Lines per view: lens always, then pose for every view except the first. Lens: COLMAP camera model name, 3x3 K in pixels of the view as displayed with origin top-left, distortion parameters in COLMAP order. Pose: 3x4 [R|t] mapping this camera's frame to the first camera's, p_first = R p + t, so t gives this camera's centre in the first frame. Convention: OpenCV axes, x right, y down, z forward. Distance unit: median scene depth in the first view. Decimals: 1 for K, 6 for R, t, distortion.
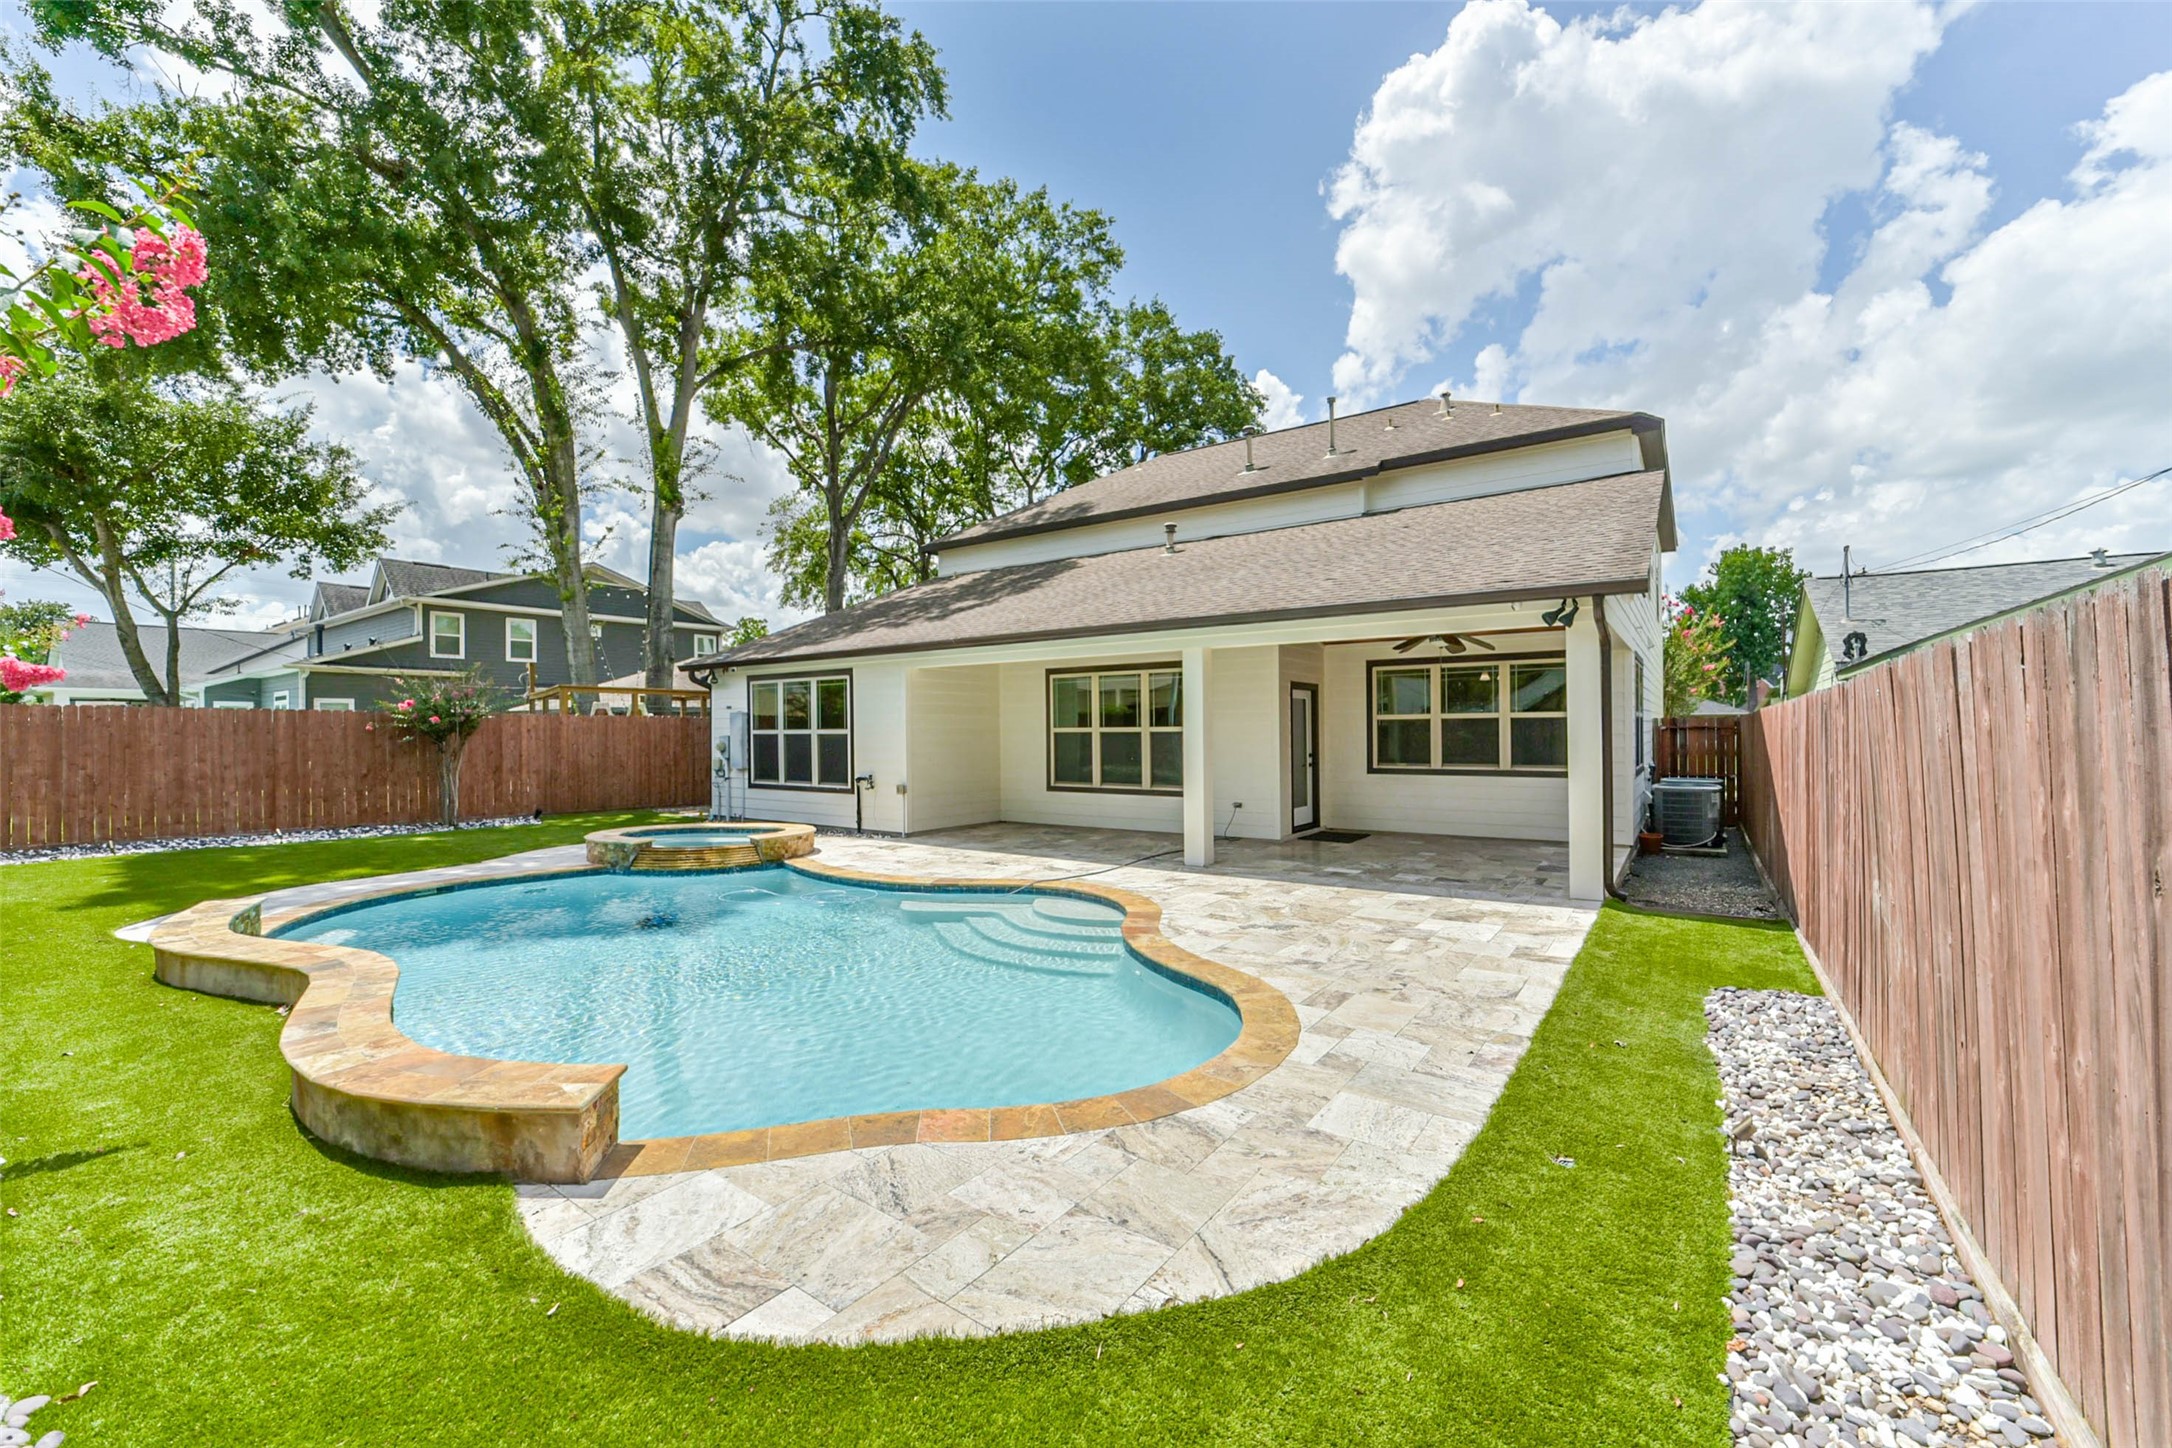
lens RADIAL K [[861.0, 0, 1103.0], [0, 861.0, 722.1], [0, 0, 1]] dist [-0.027362, 0.006307]
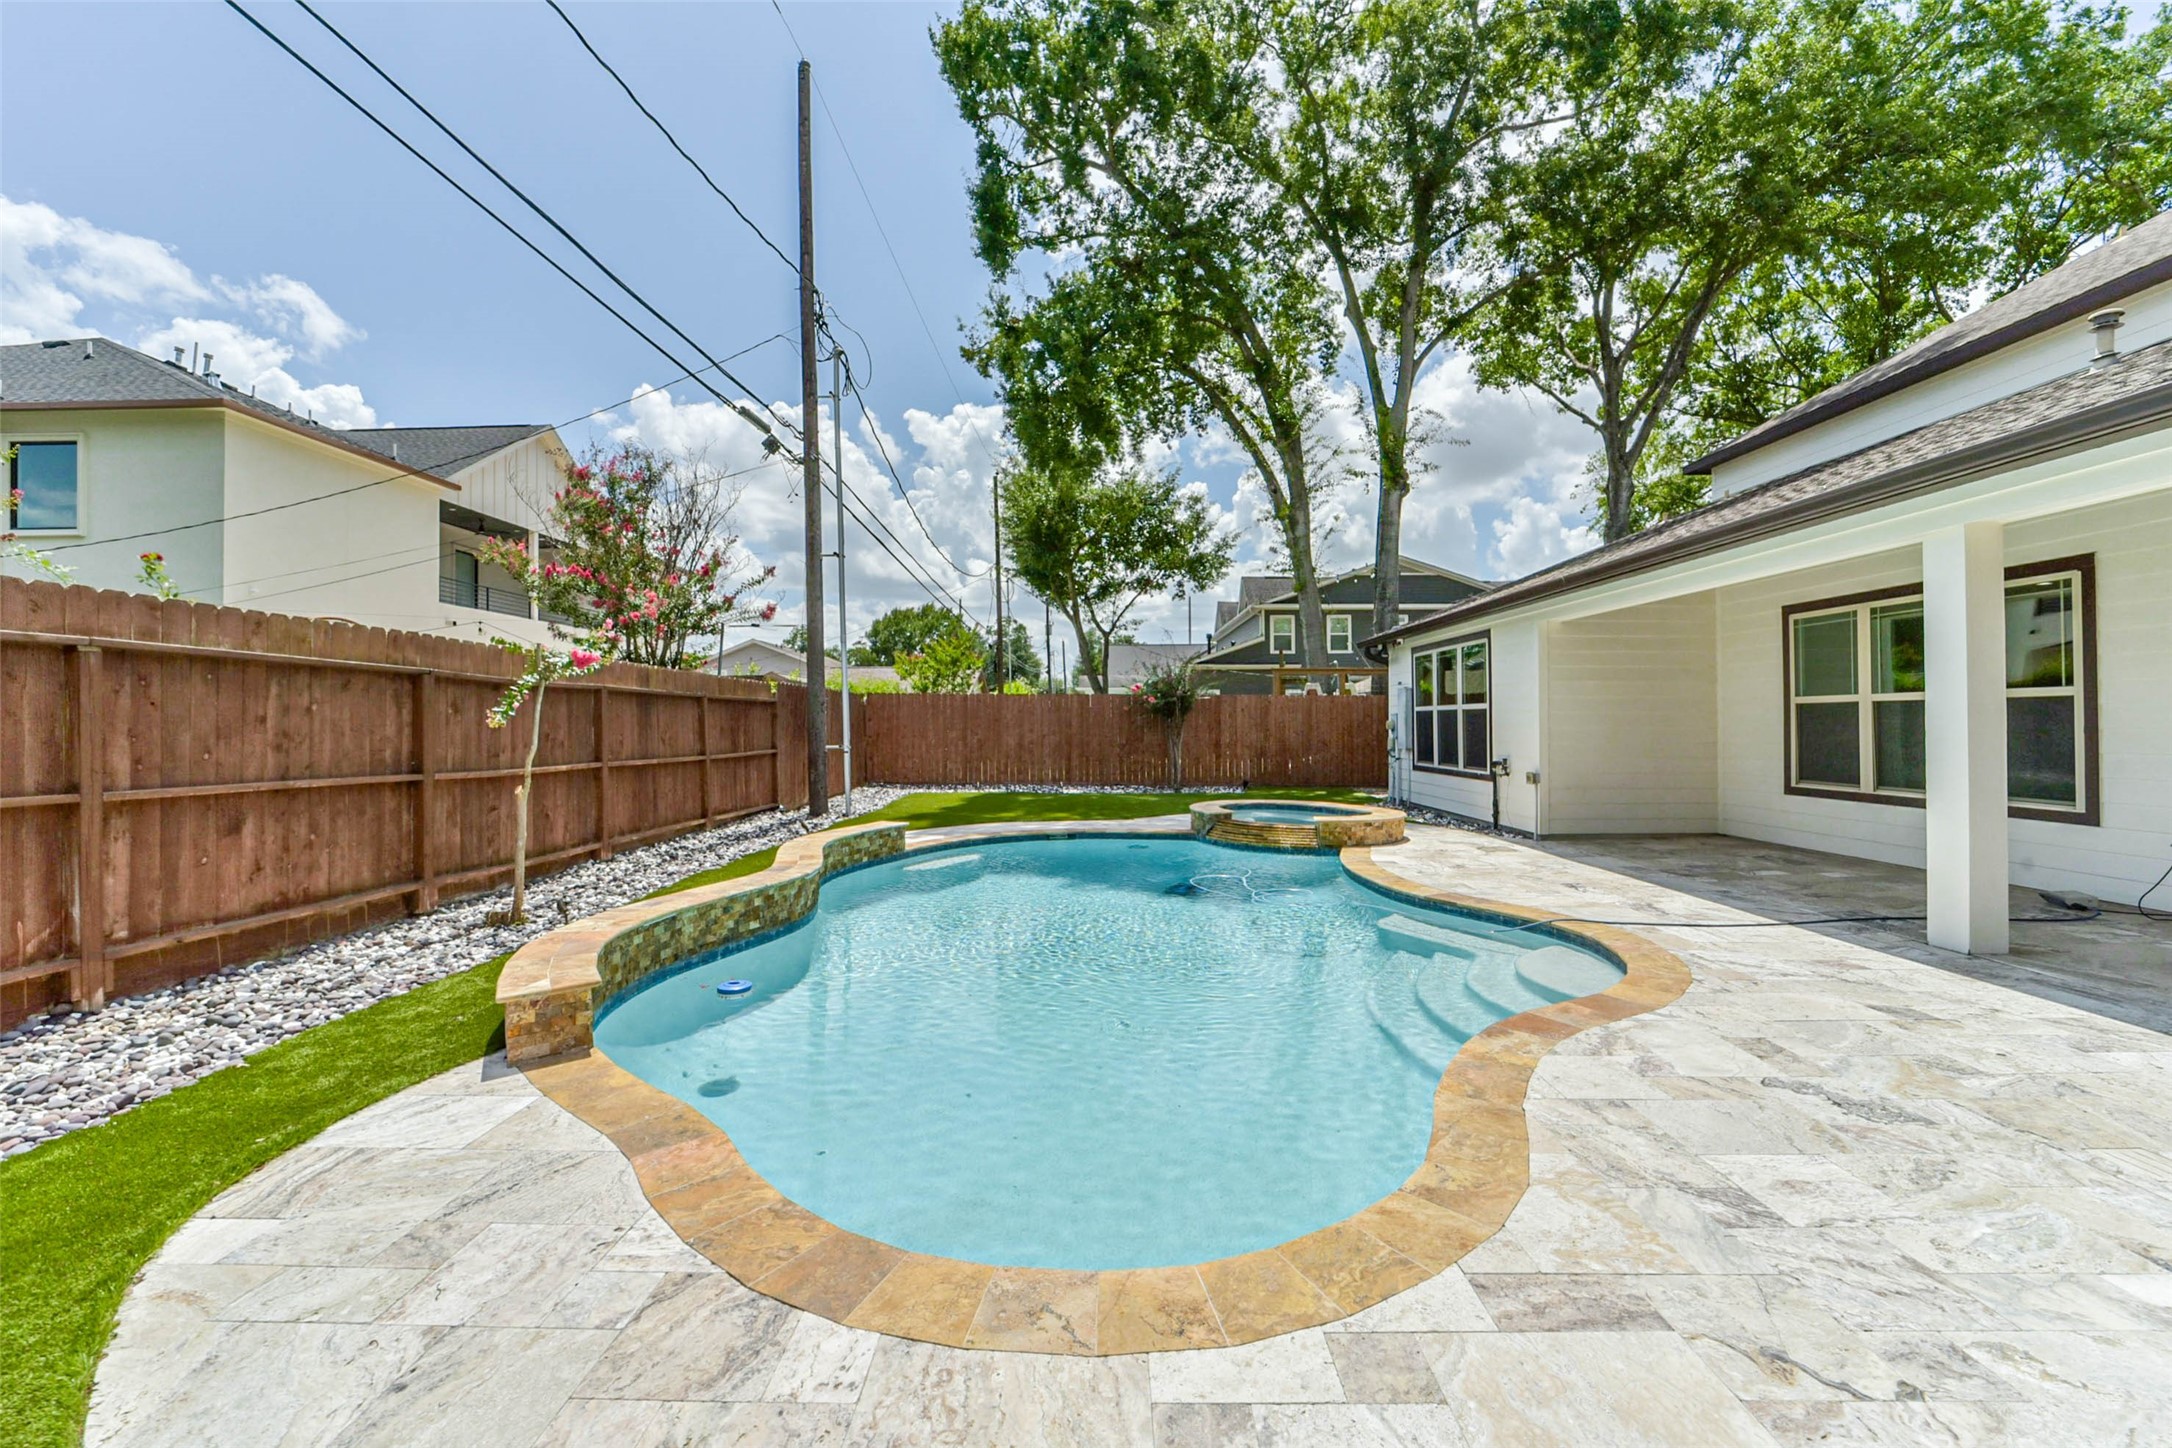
lens RADIAL K [[867.3, 0, 1096.9], [0, 867.3, 715.4], [0, 0, 1]] dist [-0.040606, 0.011492]
pose [[0.569577, -0.003699, -0.821929, 0.171715], [0.008676, 0.999961, 0.001513, 0.015713], [0.821892, -0.007993, 0.569587, 0.217393]]
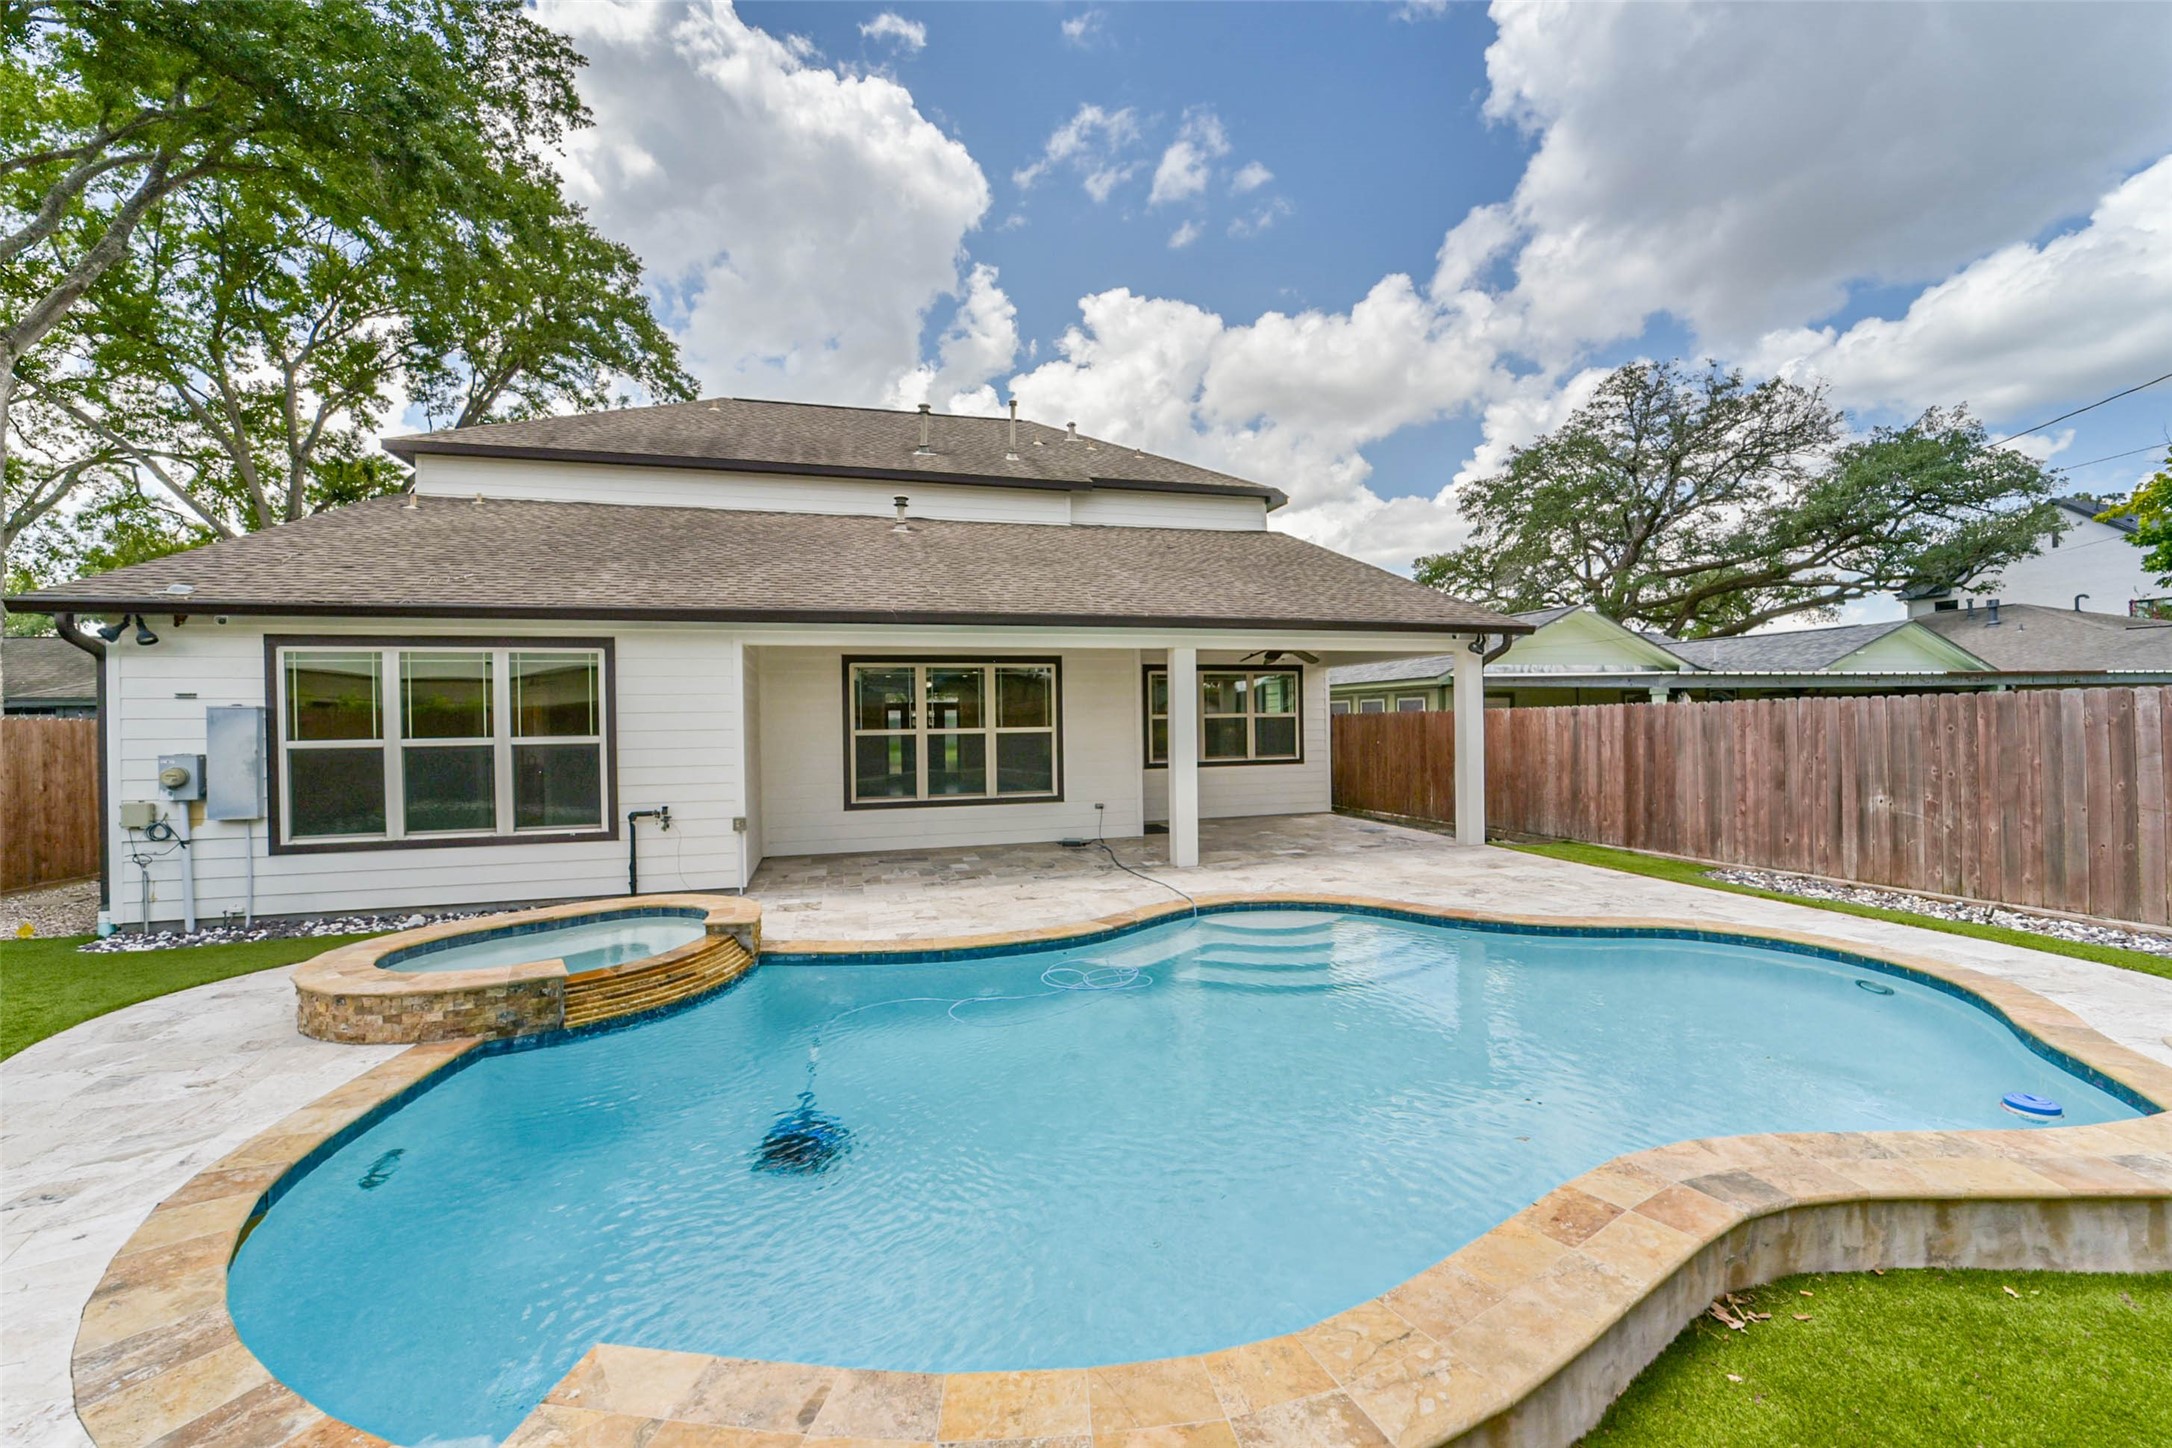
lens RADIAL K [[861.0, 0, 1103.0], [0, 861.0, 722.1], [0, 0, 1]] dist [-0.027362, 0.006307]
pose [[0.634206, -0.003726, 0.773155, -0.540835], [0.003856, 0.999991, 0.001656, -0.001195], [-0.773155, 0.001931, 0.634215, 0.334554]]
